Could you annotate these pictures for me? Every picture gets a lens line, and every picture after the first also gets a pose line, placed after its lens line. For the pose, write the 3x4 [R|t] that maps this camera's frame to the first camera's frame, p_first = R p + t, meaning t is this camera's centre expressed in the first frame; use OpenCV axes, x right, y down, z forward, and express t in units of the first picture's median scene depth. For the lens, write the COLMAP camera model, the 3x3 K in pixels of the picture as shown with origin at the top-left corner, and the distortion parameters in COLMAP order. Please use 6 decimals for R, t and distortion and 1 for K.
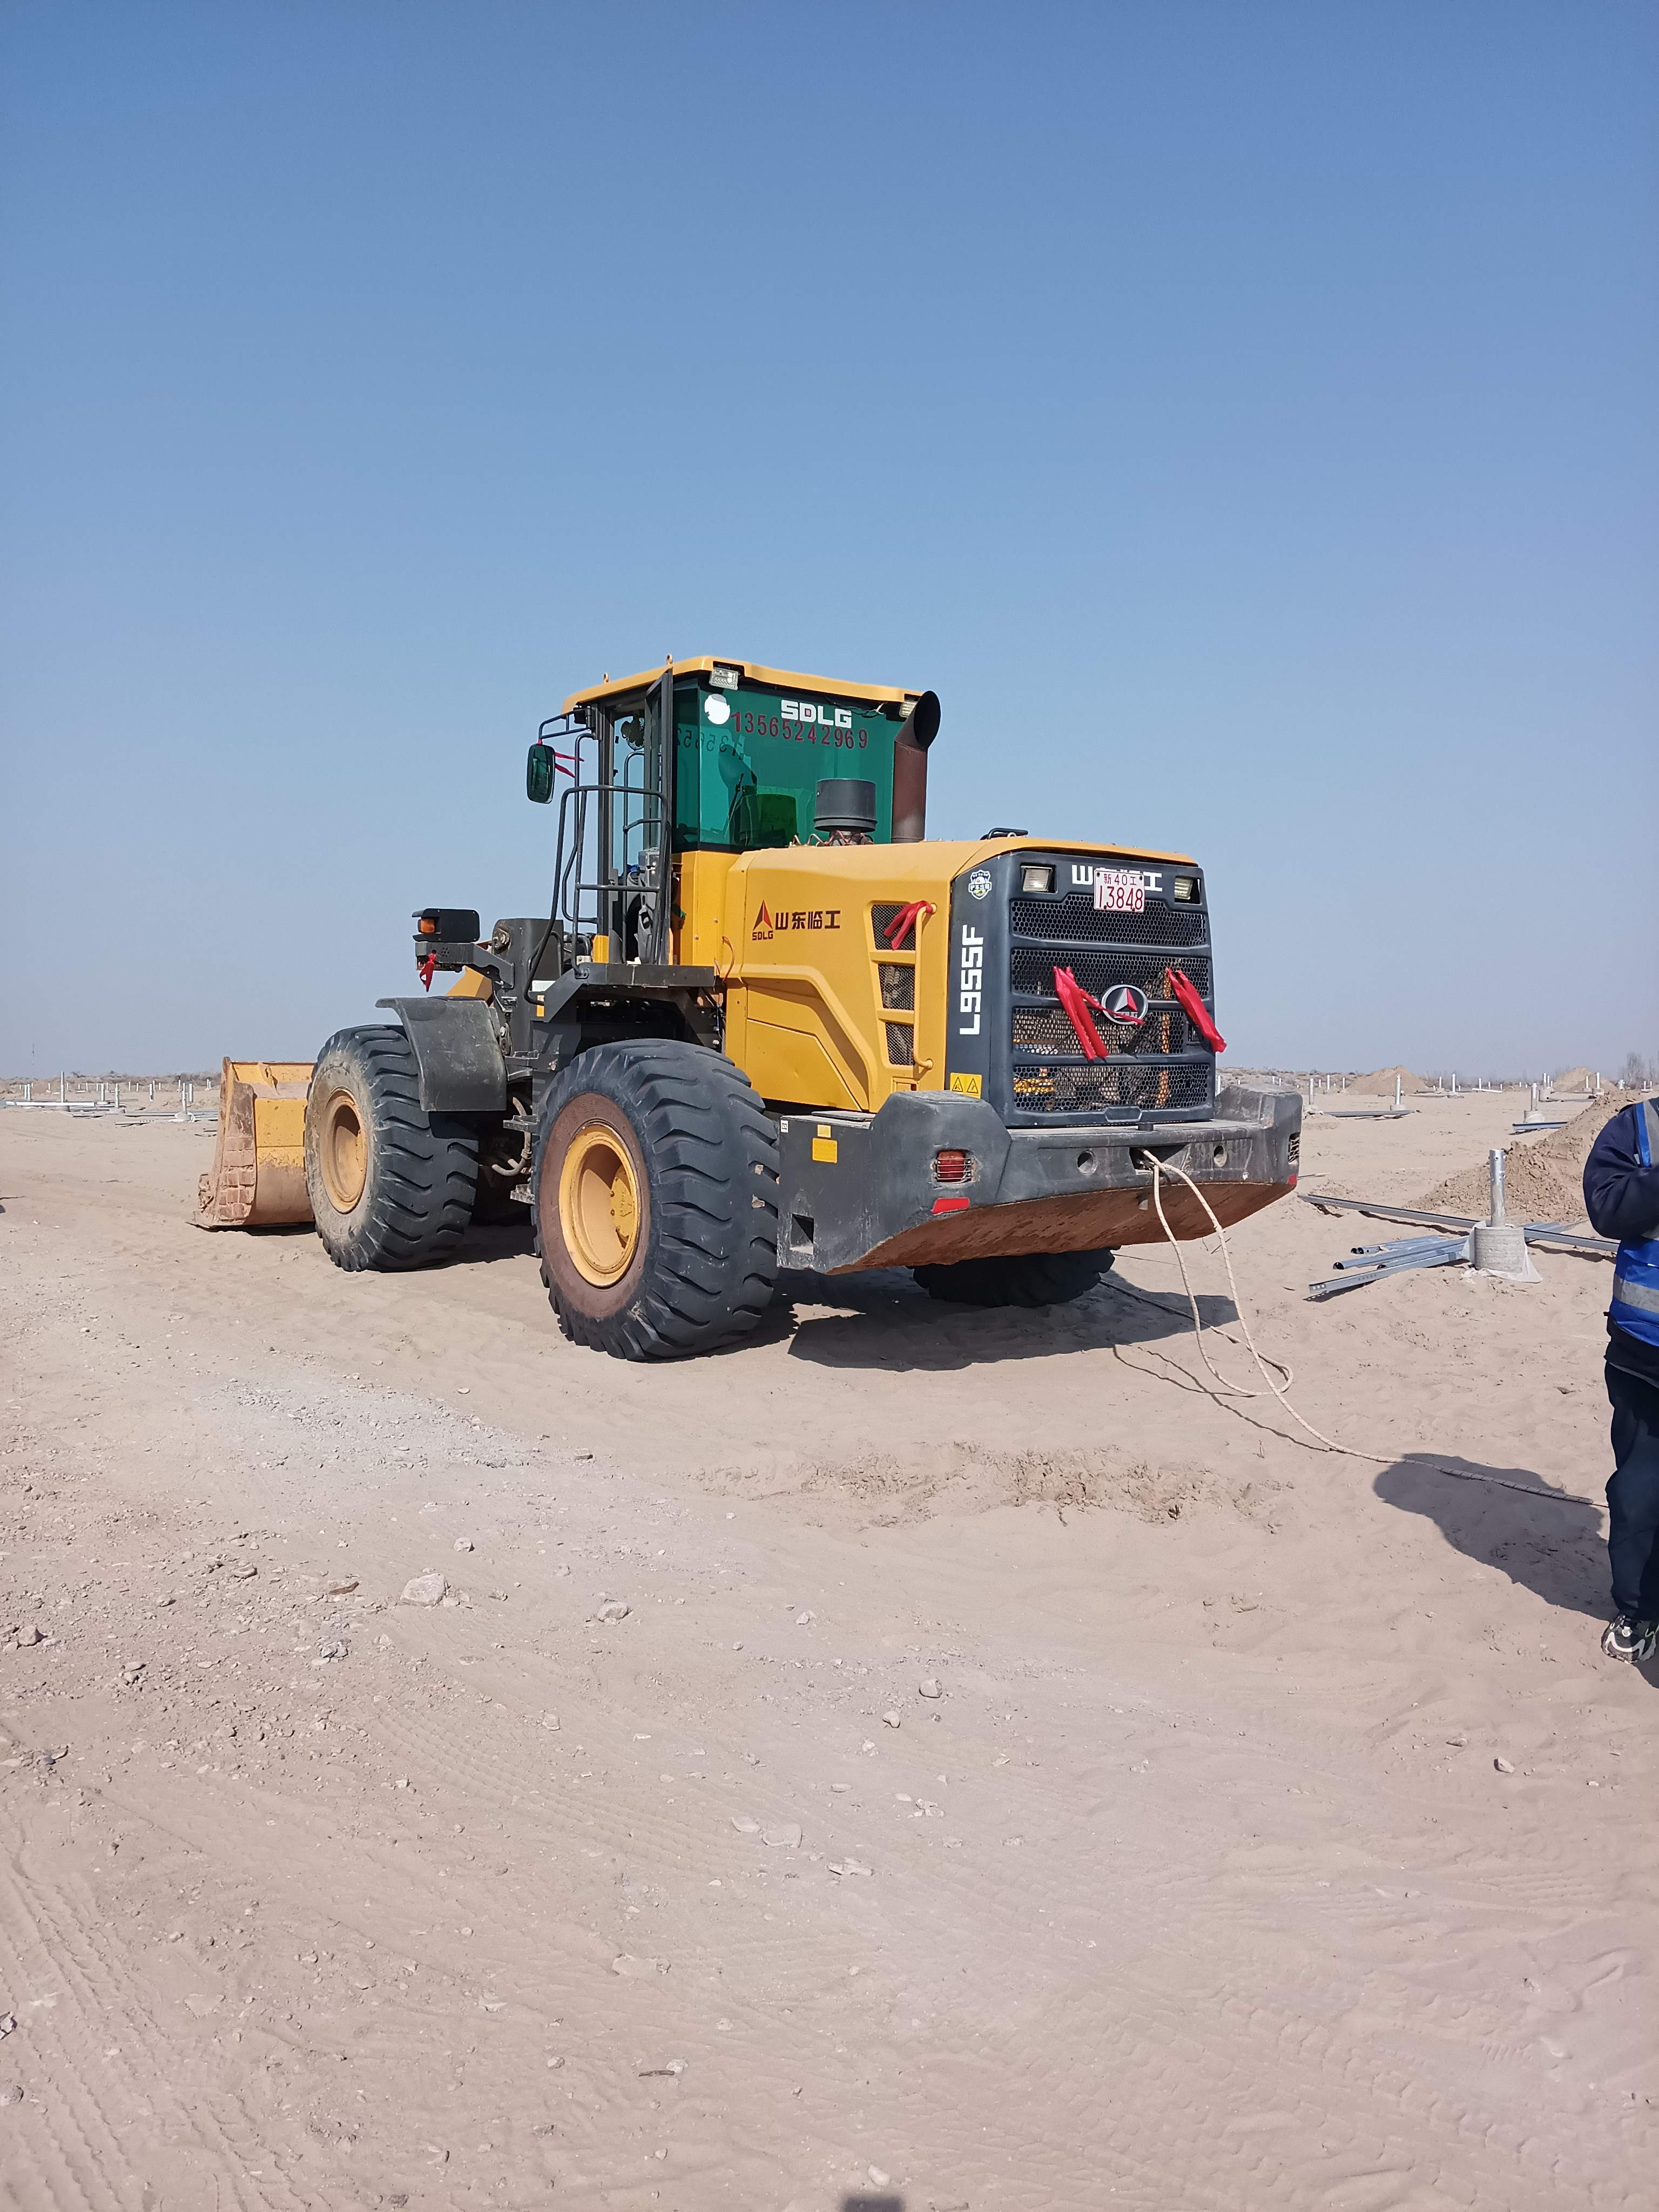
lens RADIAL K [[1669.1, 0, 829.5], [0, 1669.1, 1106.0], [0, 0, 1]] dist [0.046976, -0.095768]
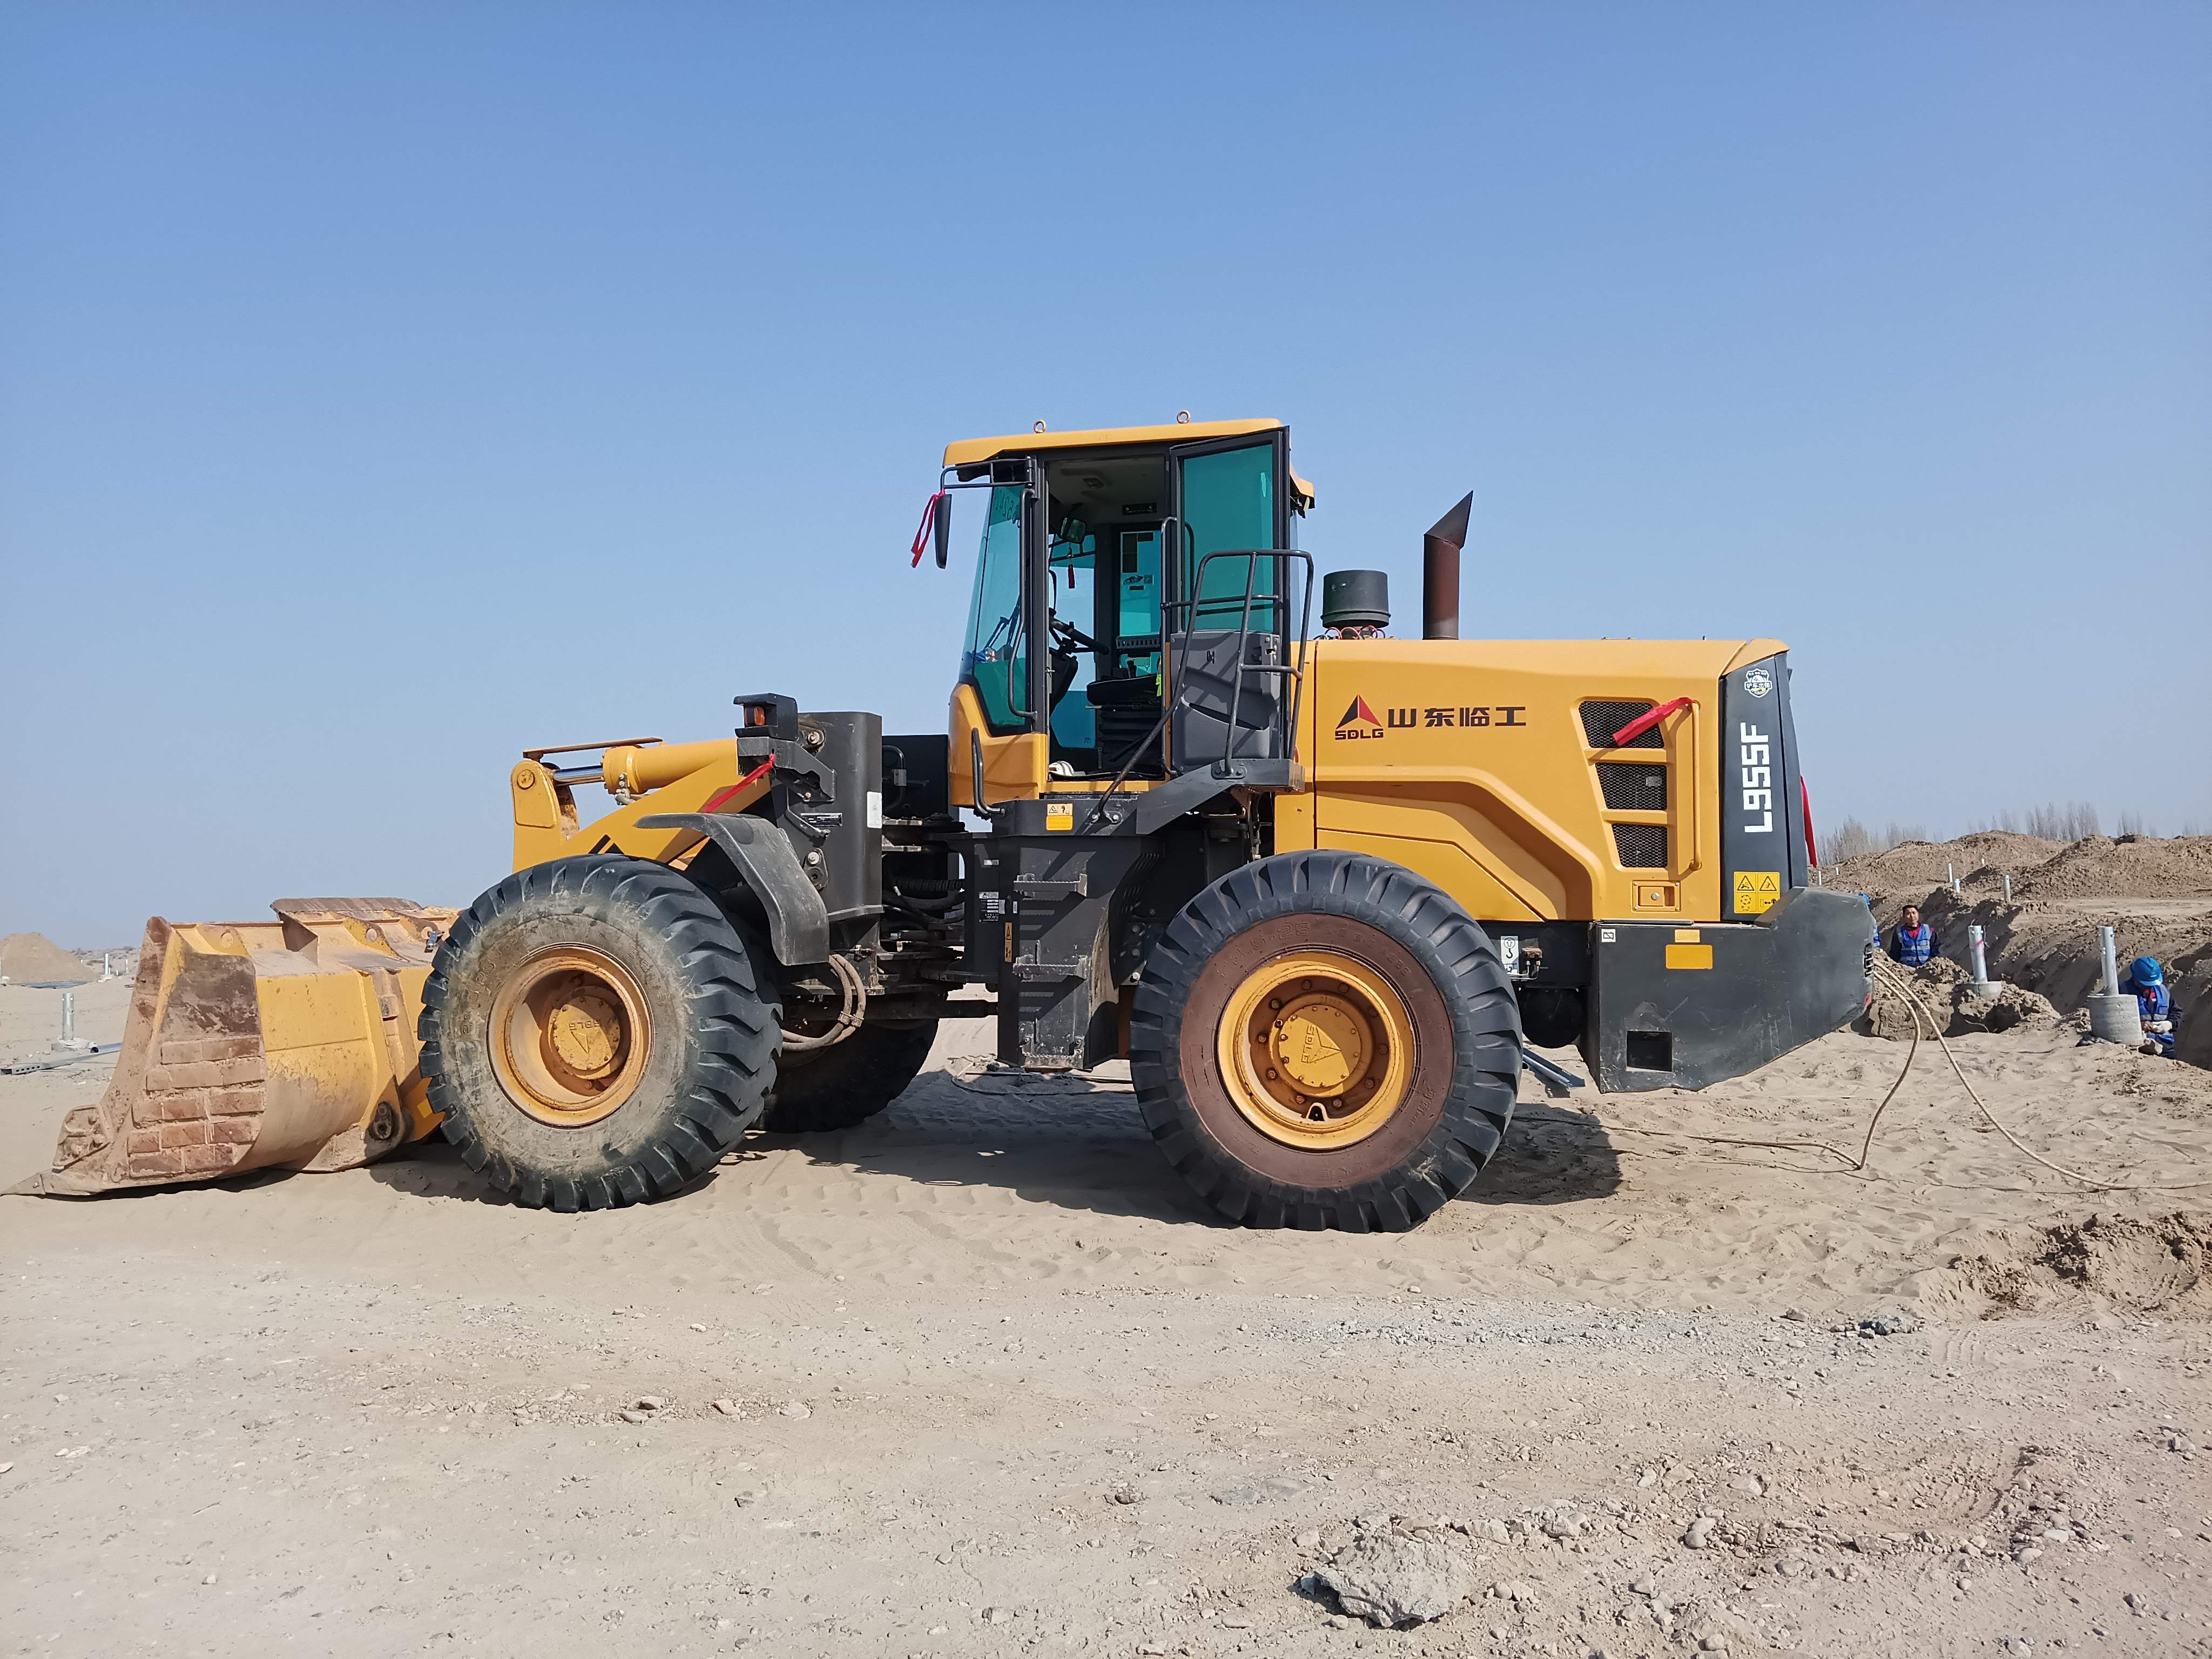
lens RADIAL K [[1669.1, 0, 1105.4], [0, 1669.1, 818.0], [0, 0, 1]] dist [0.046976, -0.095768]
pose [[0.771613, 0.000152, 0.636092, -0.834583], [0.056061, 0.996092, -0.068244, -0.004839], [-0.633617, 0.088318, 0.768589, 0.471027]]
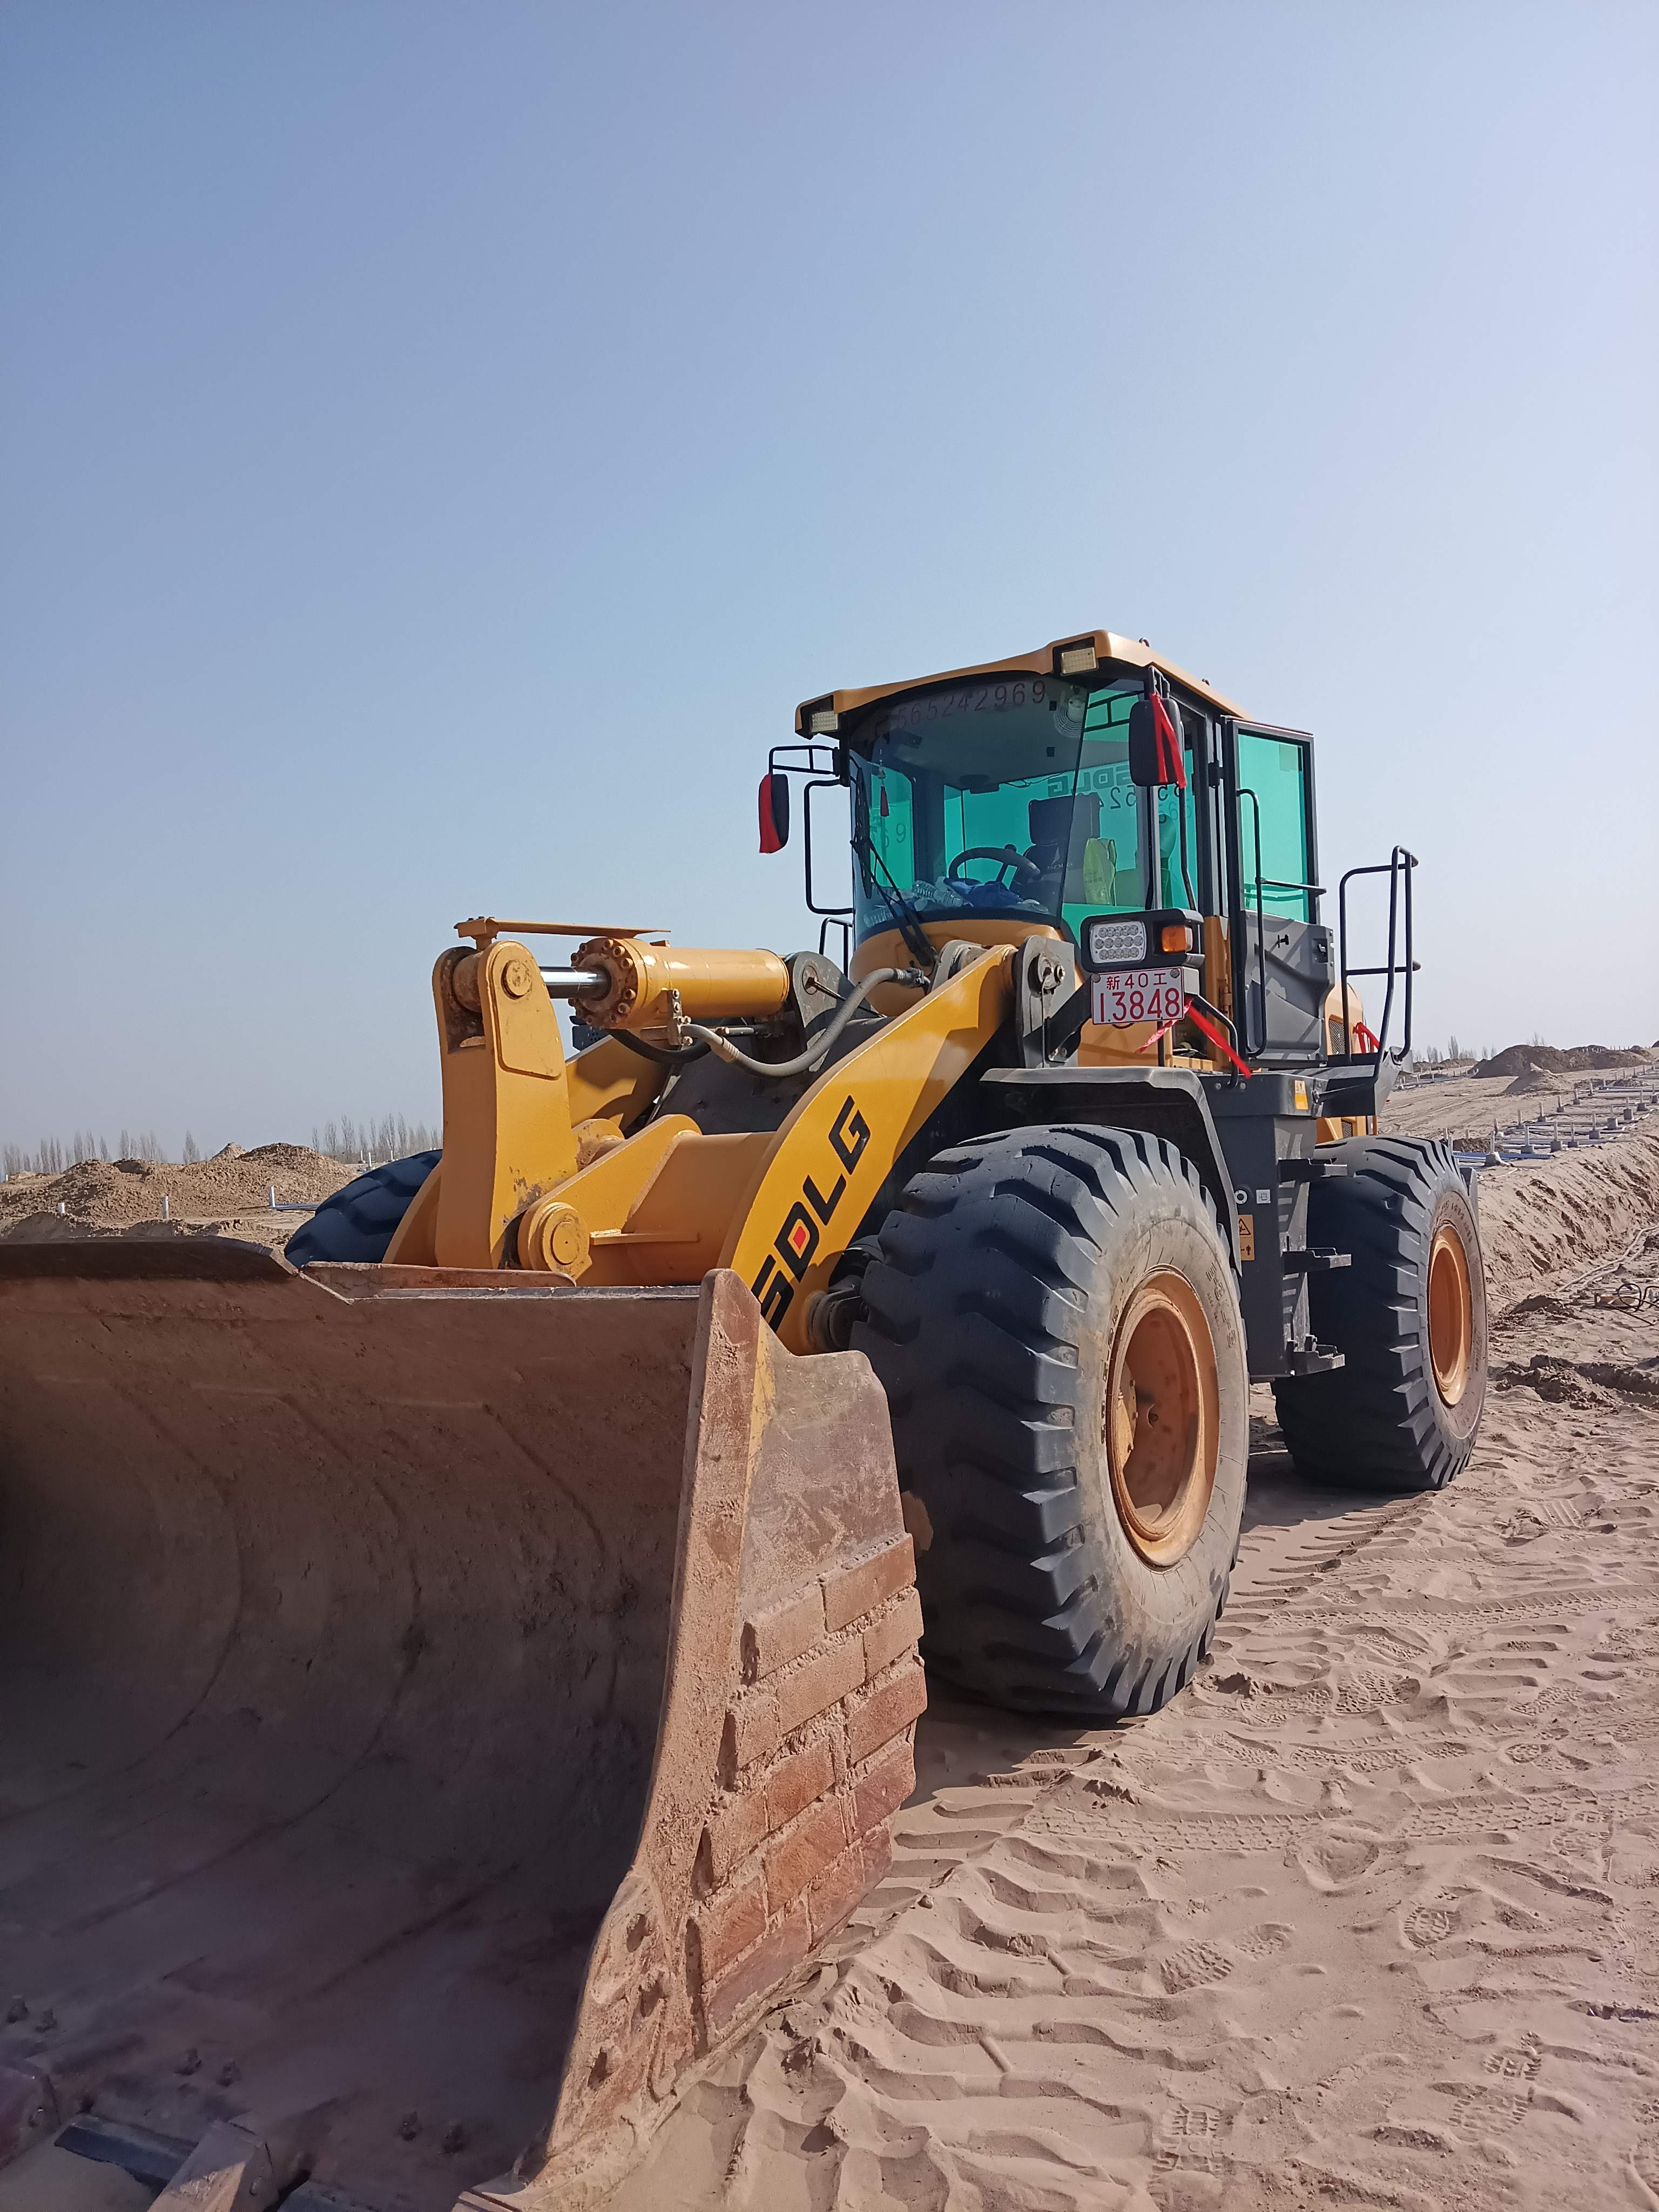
lens RADIAL K [[1669.1, 0, 829.5], [0, 1669.1, 1106.0], [0, 0, 1]] dist [0.046976, -0.095768]
pose [[-0.348253, 0.029973, 0.936921, -0.991587], [0.074815, 0.997189, -0.004093, -0.085518], [-0.934410, 0.068671, -0.349517, 1.831179]]
